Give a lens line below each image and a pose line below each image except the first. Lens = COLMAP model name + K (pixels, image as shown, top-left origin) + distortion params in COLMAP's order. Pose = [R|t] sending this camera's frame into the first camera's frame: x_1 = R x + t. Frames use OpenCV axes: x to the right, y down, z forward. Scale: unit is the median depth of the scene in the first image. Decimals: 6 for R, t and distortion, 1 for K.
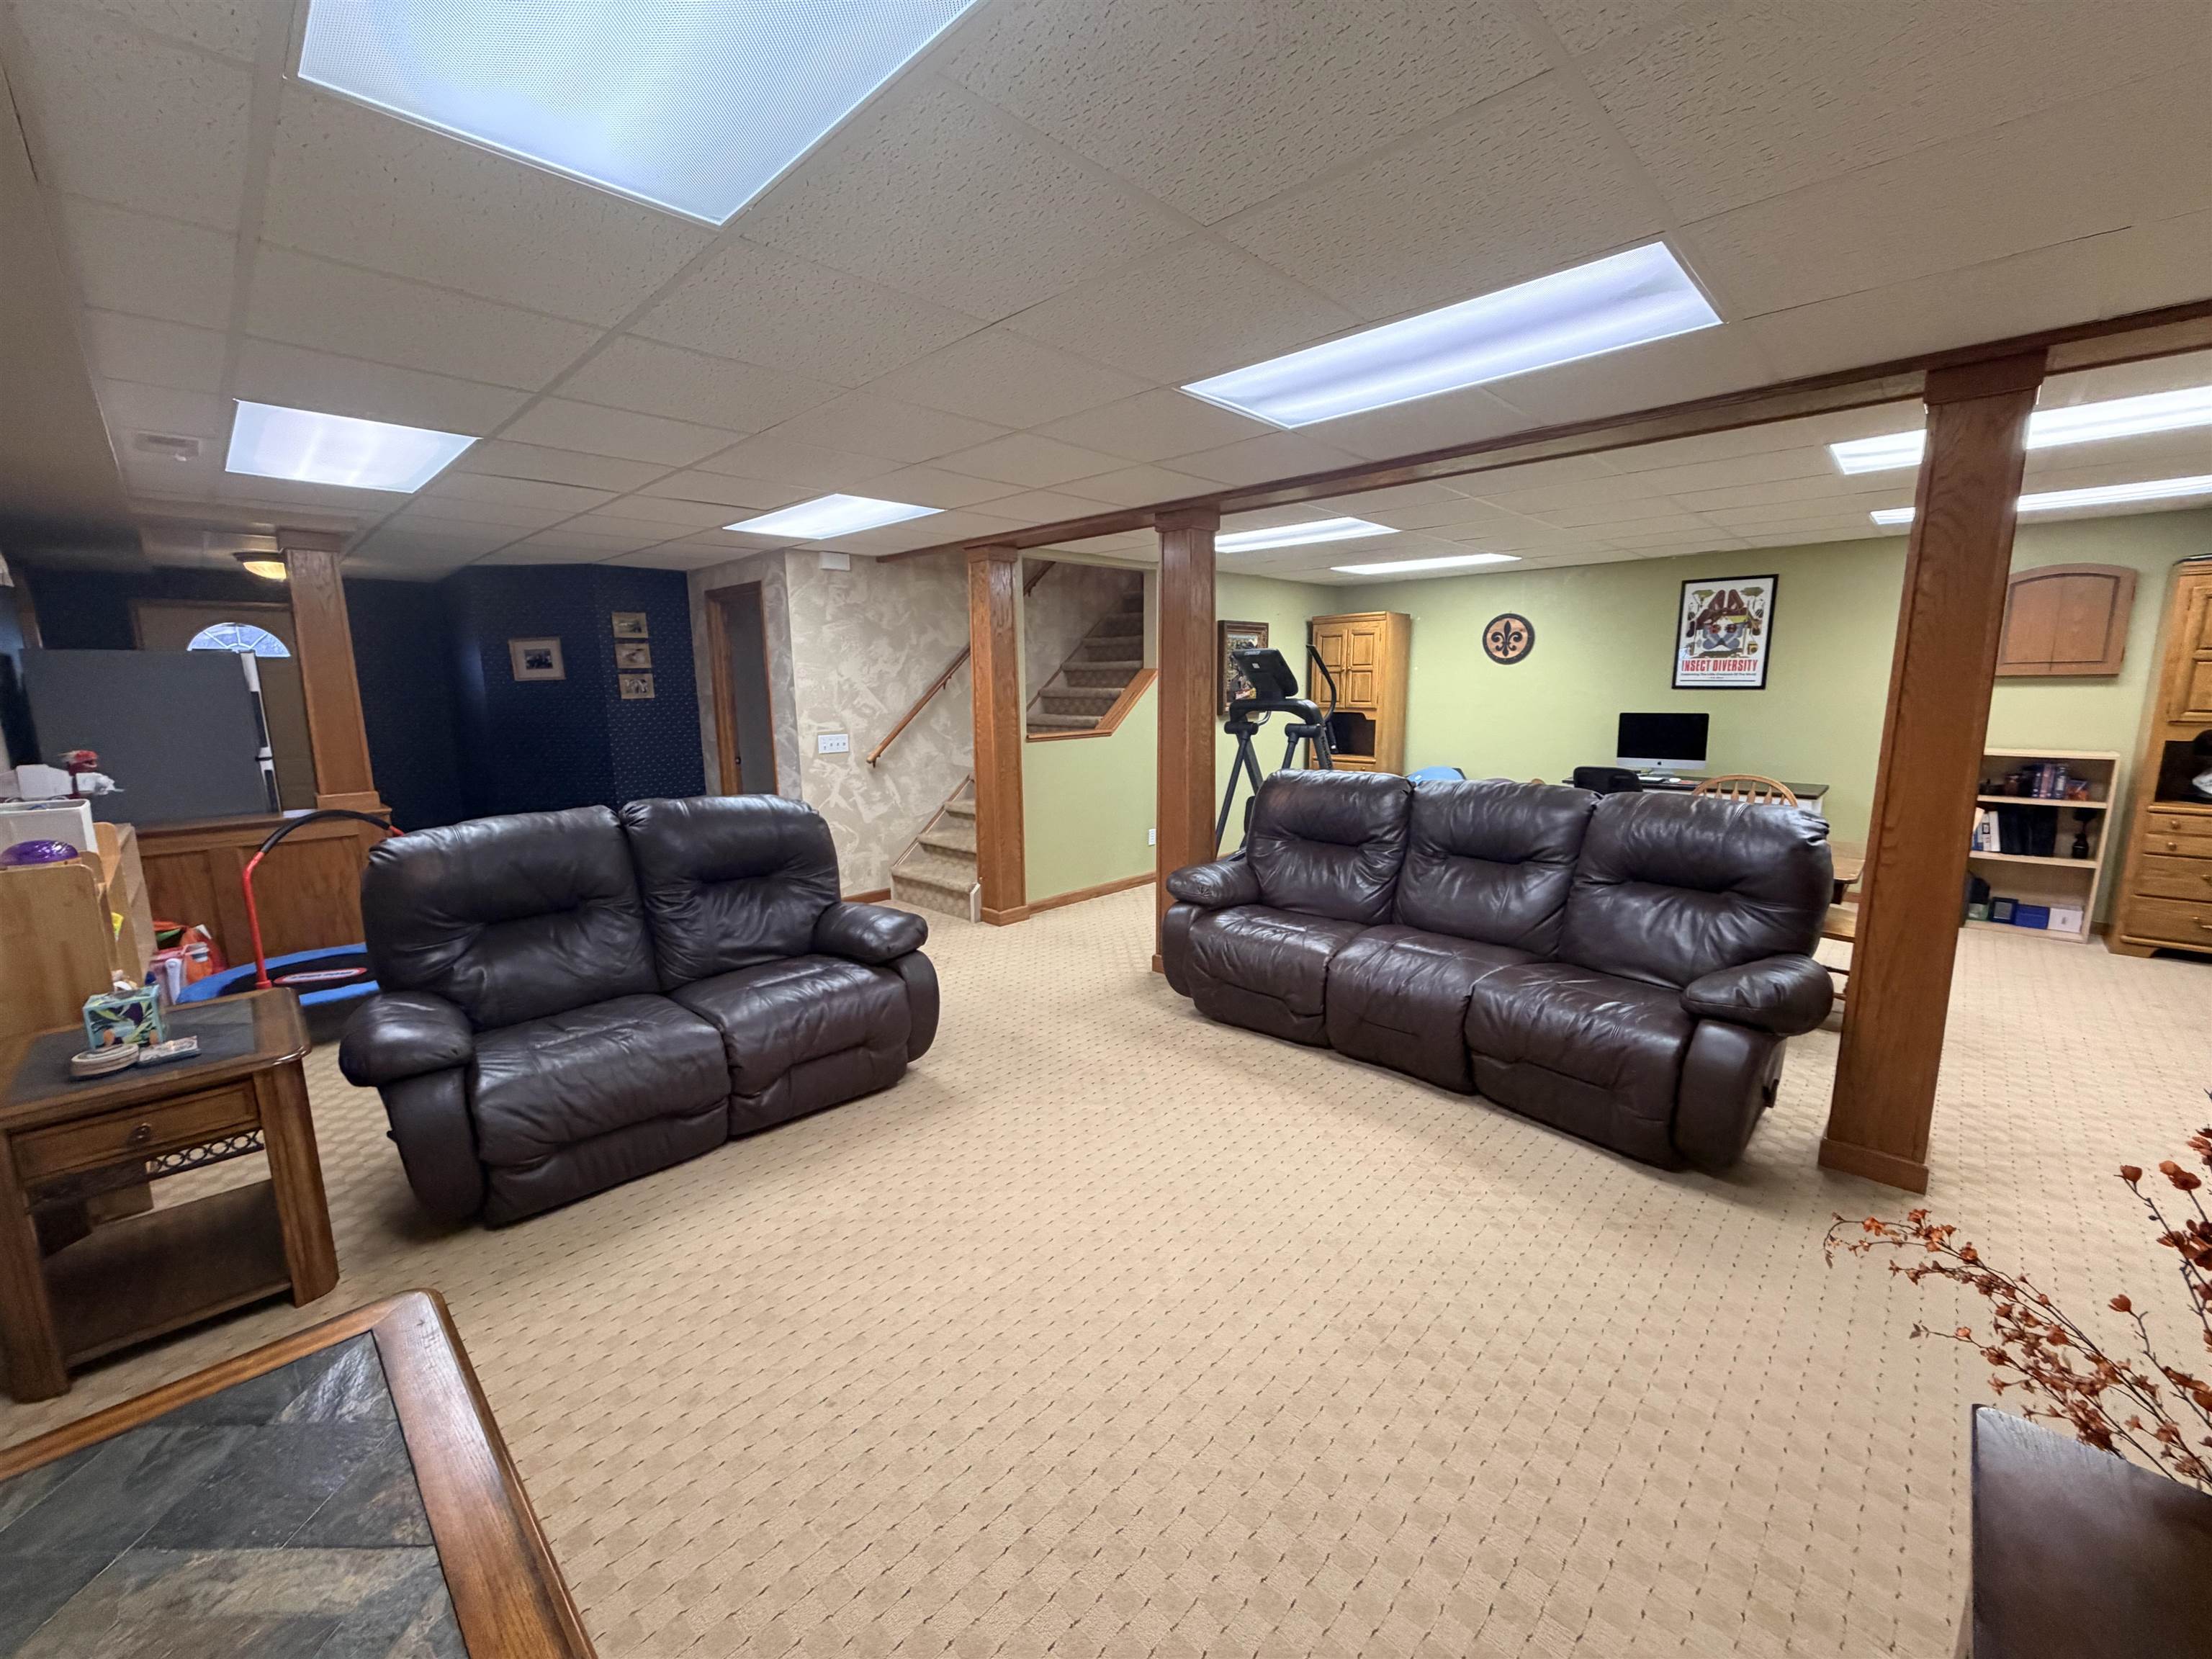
lens RADIAL K [[877.5, 0, 1102.2], [0, 877.5, 823.5], [0, 0, 1]] dist [0.002591, 0.000395]
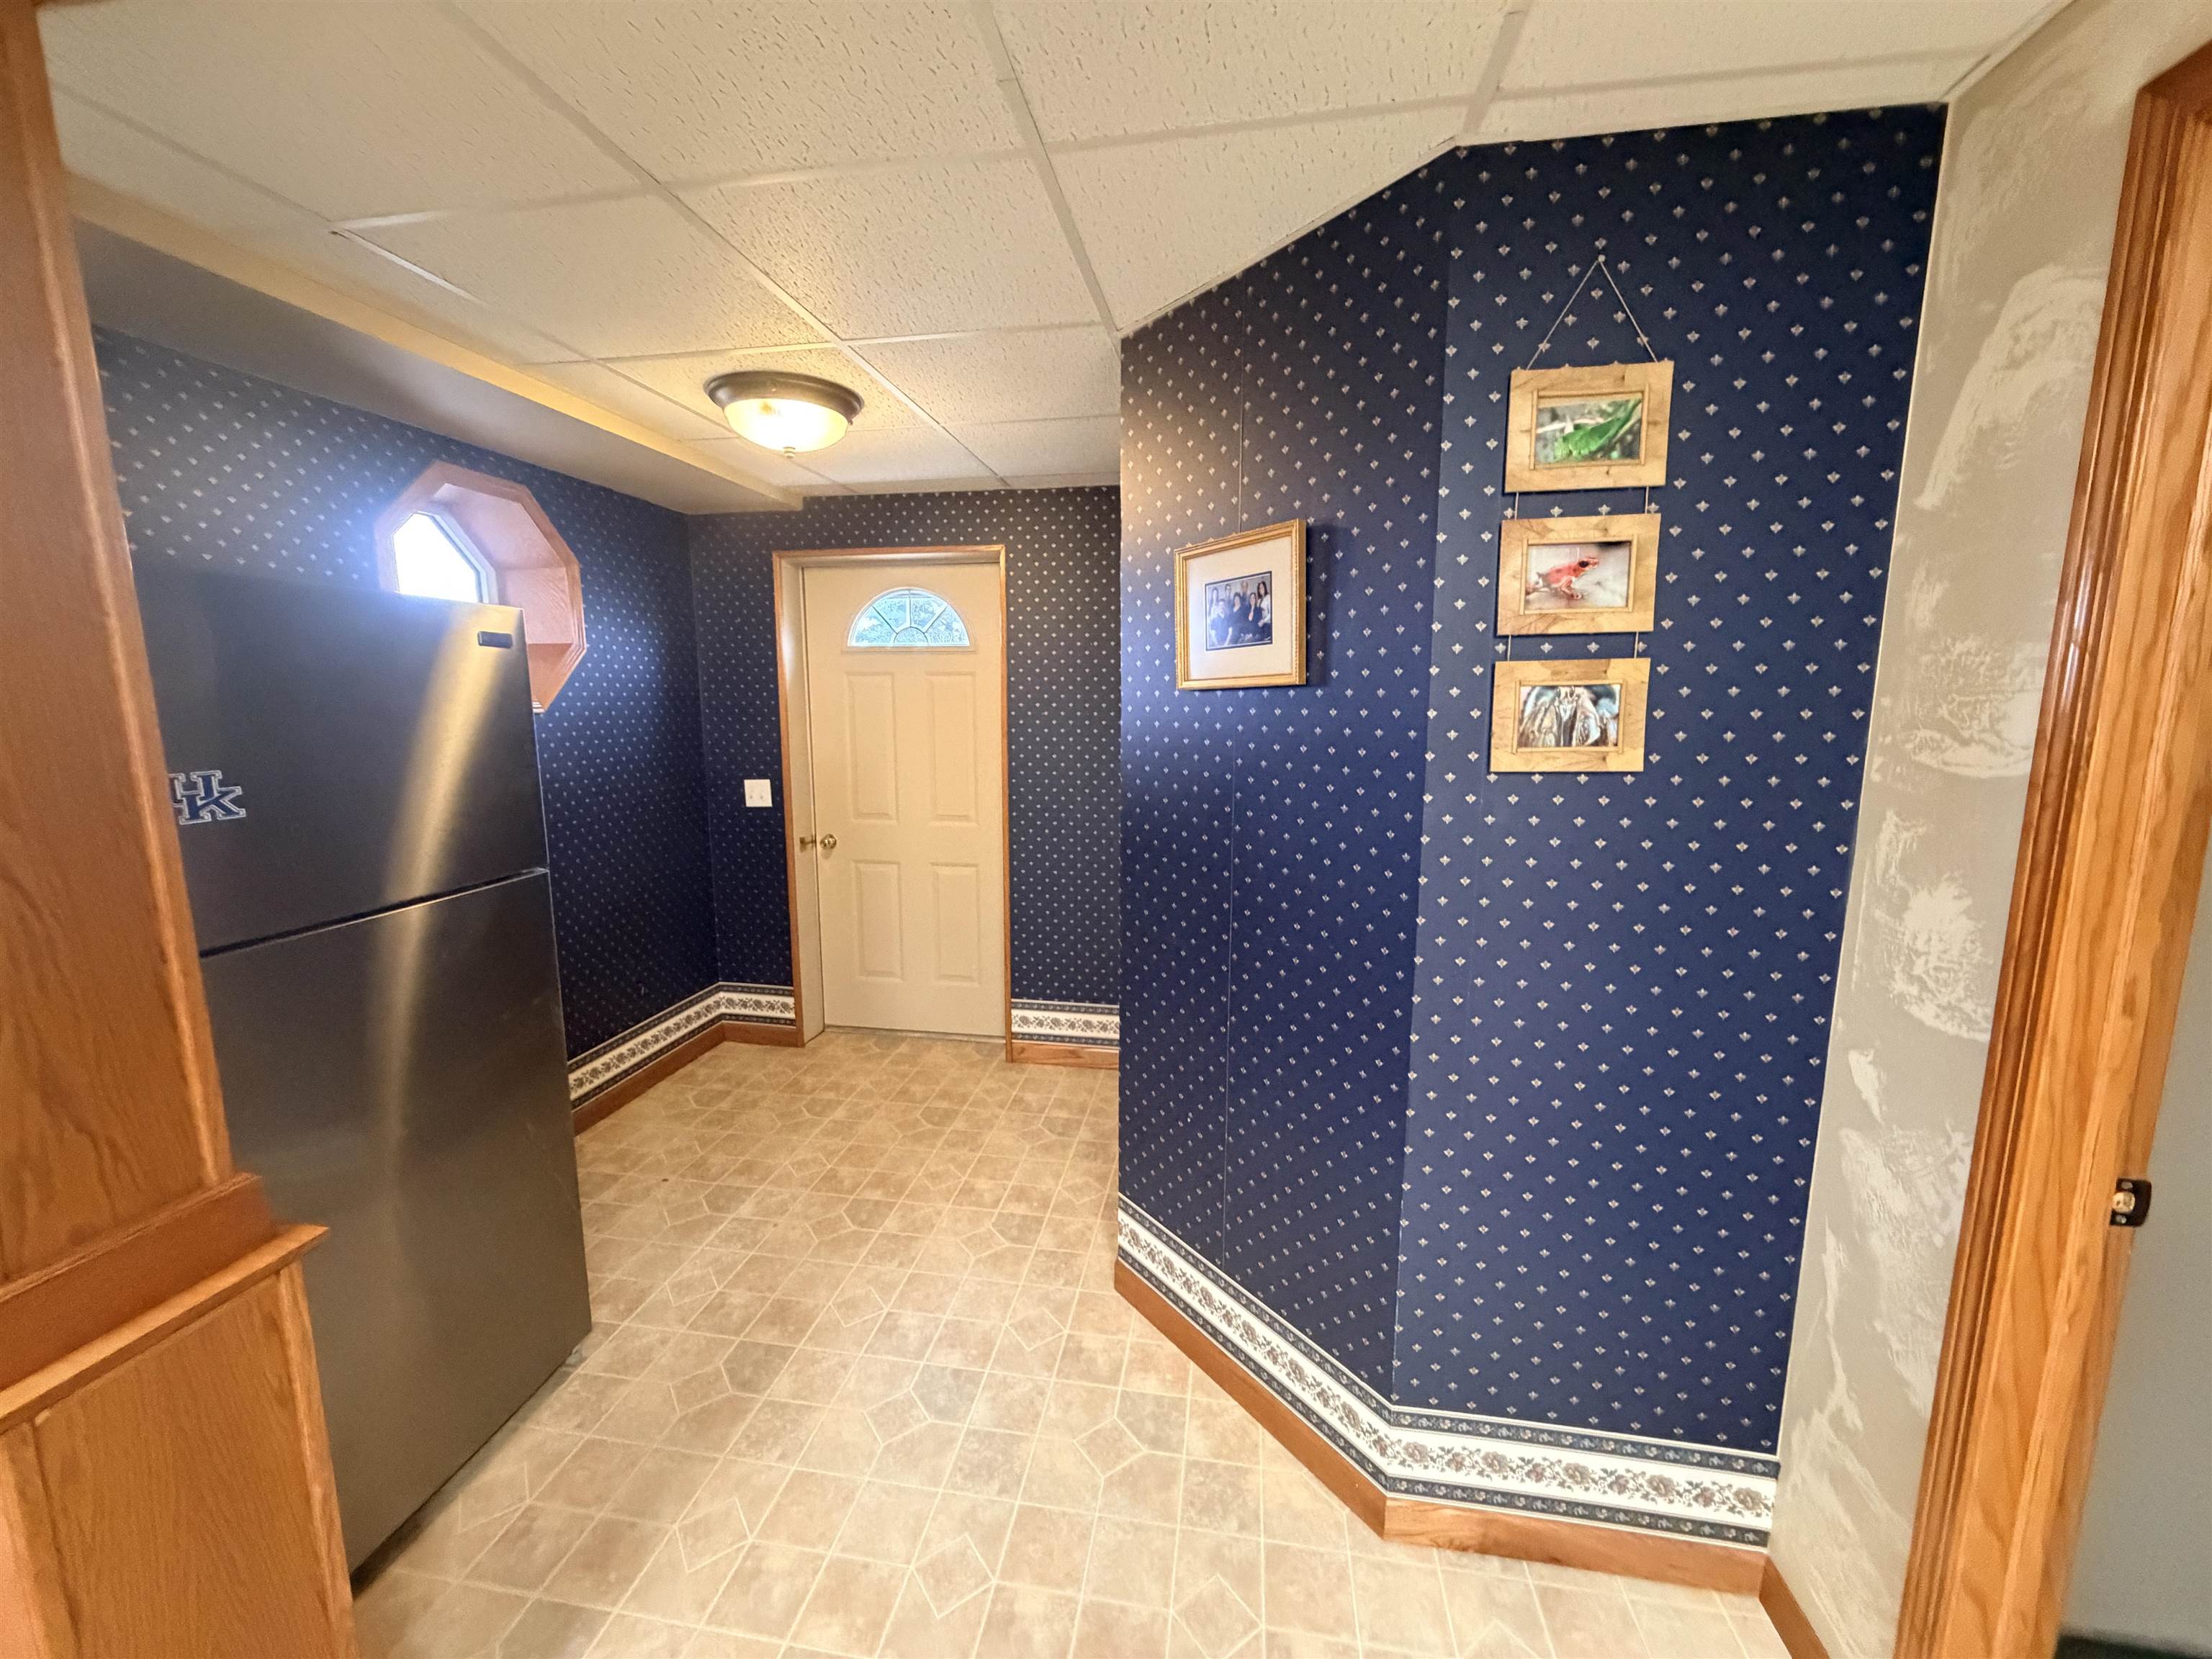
lens RADIAL K [[877.5, 0, 1105.7], [0, 877.5, 828.1], [0, 0, 1]] dist [0.002591, 0.000395]
pose [[0.562106, 0.130851, -0.816648, -0.412709], [-0.145688, 0.987631, 0.057970, -0.124469], [0.814133, 0.086390, 0.574217, 0.784058]]
